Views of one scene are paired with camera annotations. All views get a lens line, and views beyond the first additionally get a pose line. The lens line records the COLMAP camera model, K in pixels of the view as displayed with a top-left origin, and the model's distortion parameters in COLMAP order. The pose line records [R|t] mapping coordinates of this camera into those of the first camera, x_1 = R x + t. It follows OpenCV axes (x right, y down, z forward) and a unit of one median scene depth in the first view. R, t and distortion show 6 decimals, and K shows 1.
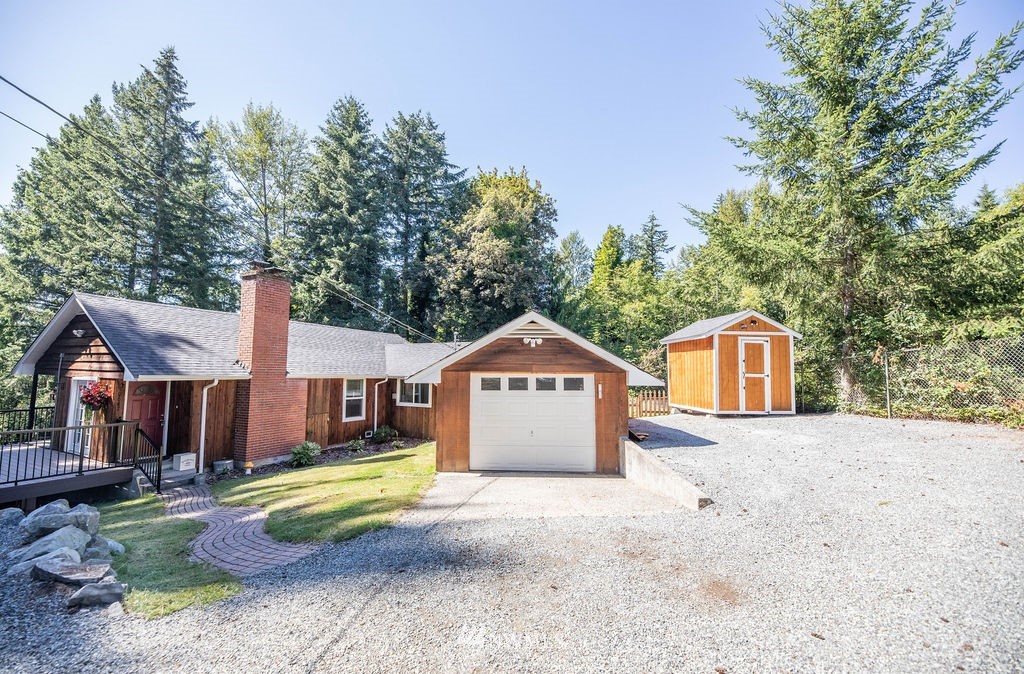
lens RADIAL K [[417.0, 0, 509.8], [0, 417.0, 338.2], [0, 0, 1]] dist [-0.002054, -0.000919]
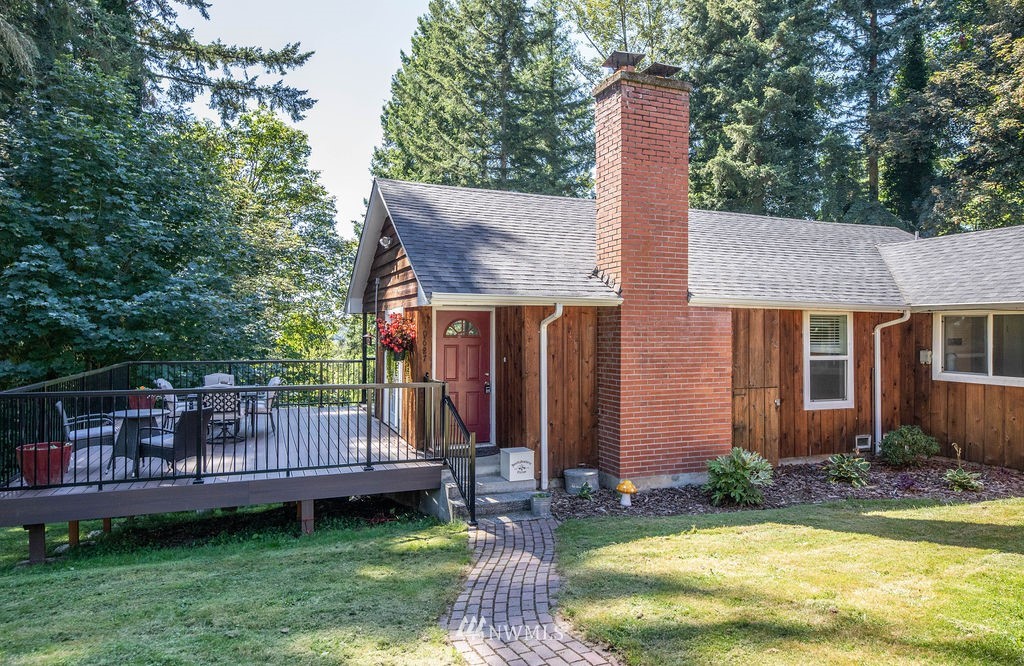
lens RADIAL K [[634.5, 0, 507.2], [0, 634.5, 331.9], [0, 0, 1]] dist [0.012555, 0.001589]
pose [[0.744407, -0.003996, -0.667714, -0.184059], [0.057609, 0.996638, 0.058261, 0.060536], [0.665236, -0.081836, 0.742134, 0.292724]]
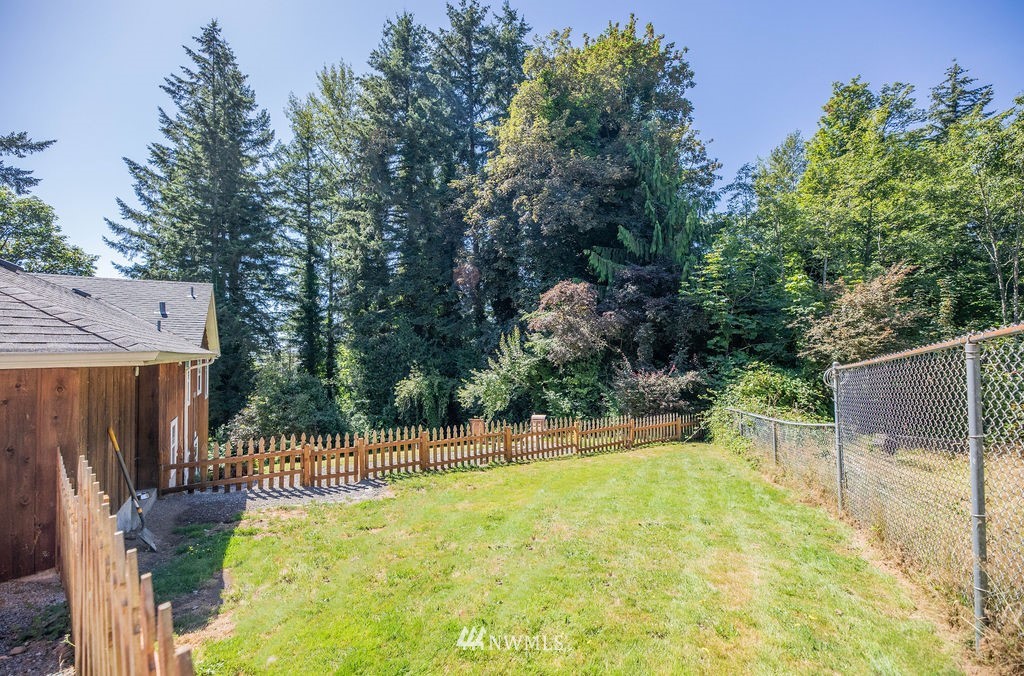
lens RADIAL K [[417.0, 0, 513.2], [0, 417.0, 338.7], [0, 0, 1]] dist [-0.002054, -0.000919]
pose [[0.865142, -0.042484, -0.499724, 0.520103], [0.071377, 0.996693, 0.038837, 0.088572], [0.496422, -0.069268, 0.865313, 1.074076]]
